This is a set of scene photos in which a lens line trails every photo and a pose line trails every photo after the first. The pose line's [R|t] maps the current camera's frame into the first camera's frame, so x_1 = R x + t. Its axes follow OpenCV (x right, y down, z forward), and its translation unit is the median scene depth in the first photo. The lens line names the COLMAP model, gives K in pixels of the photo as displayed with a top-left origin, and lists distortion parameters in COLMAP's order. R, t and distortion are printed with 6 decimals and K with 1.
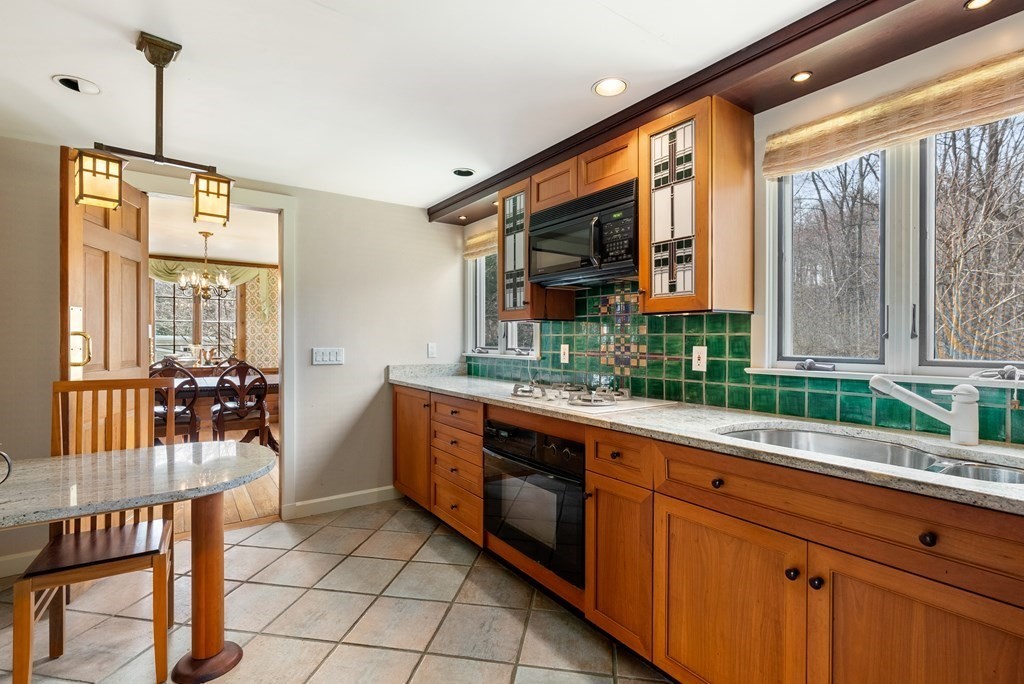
lens RADIAL K [[482.1, 0, 511.7], [0, 482.1, 341.1], [0, 0, 1]] dist [-0.008473, 0.004872]
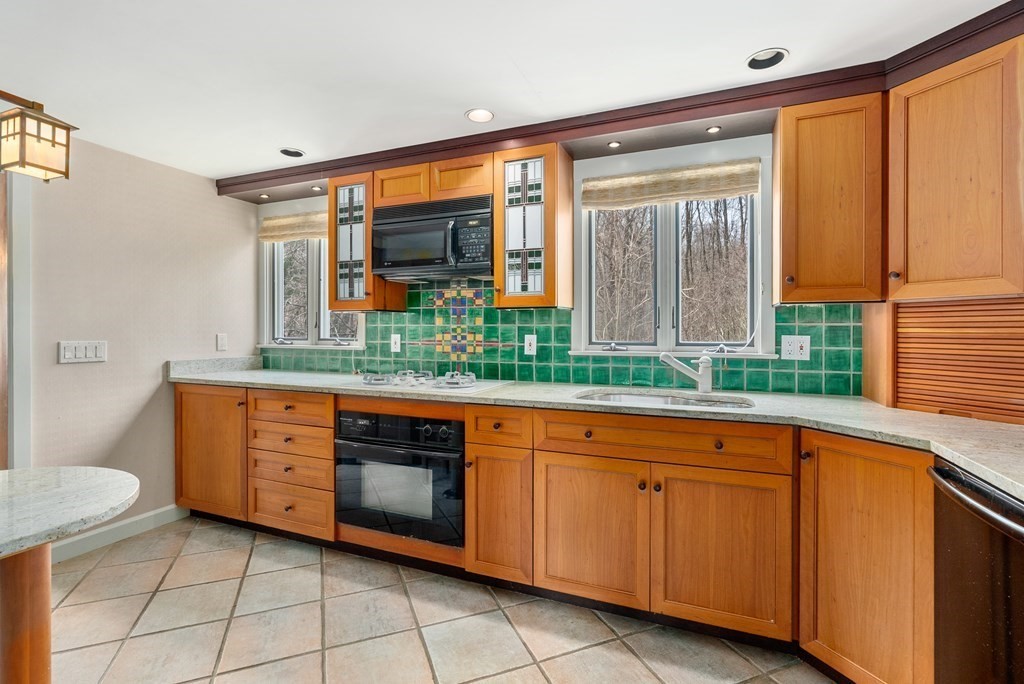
lens RADIAL K [[482.1, 0, 510.3], [0, 482.1, 328.7], [0, 0, 1]] dist [-0.008473, 0.004872]
pose [[0.846474, -0.001625, 0.532428, -0.342965], [0.003560, 0.999990, -0.002608, -0.002181], [-0.532419, 0.004103, 0.846471, -0.033302]]
